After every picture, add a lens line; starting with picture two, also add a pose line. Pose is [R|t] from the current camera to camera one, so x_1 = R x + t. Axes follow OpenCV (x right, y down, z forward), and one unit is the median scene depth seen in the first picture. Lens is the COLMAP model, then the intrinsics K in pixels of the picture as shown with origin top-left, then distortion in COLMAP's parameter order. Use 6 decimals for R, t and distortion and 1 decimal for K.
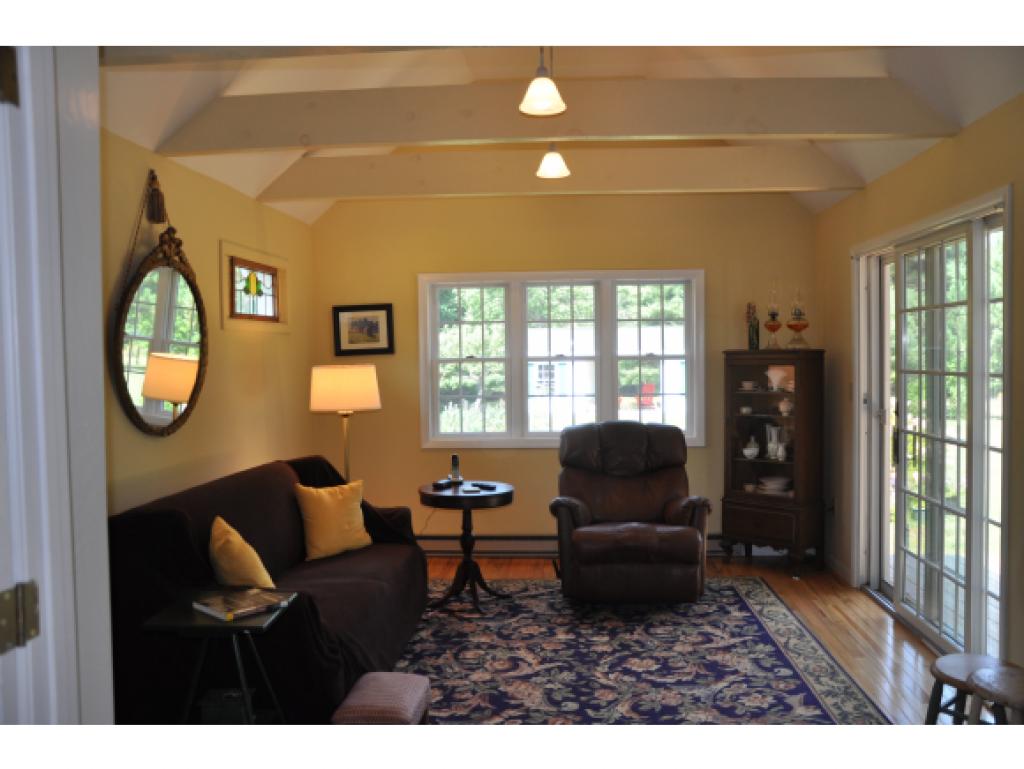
lens RADIAL K [[842.8, 0, 512.0], [0, 842.8, 384.5], [0, 0, 1]] dist [-0.094634, 0.004657]
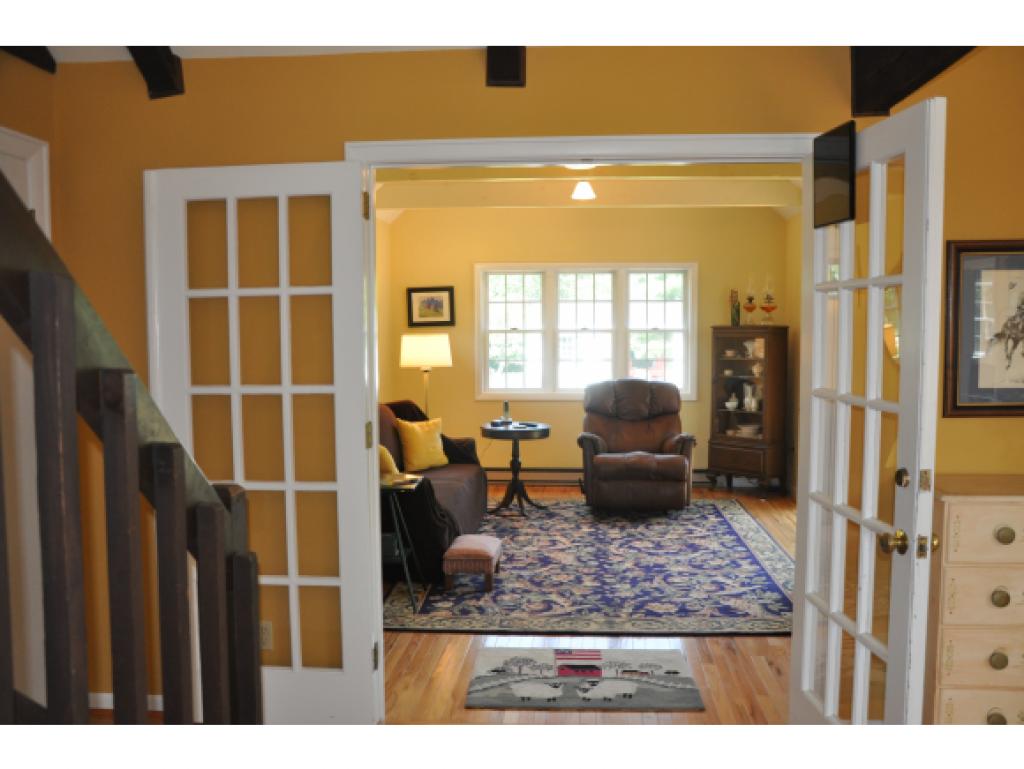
lens RADIAL K [[842.8, 0, 512.0], [0, 842.8, 384.5], [0, 0, 1]] dist [-0.094634, 0.004657]
pose [[0.999781, 0.011014, -0.017807, -0.036329], [-0.010433, 0.999421, 0.032389, 0.012741], [0.018153, -0.032196, 0.999317, -0.349468]]
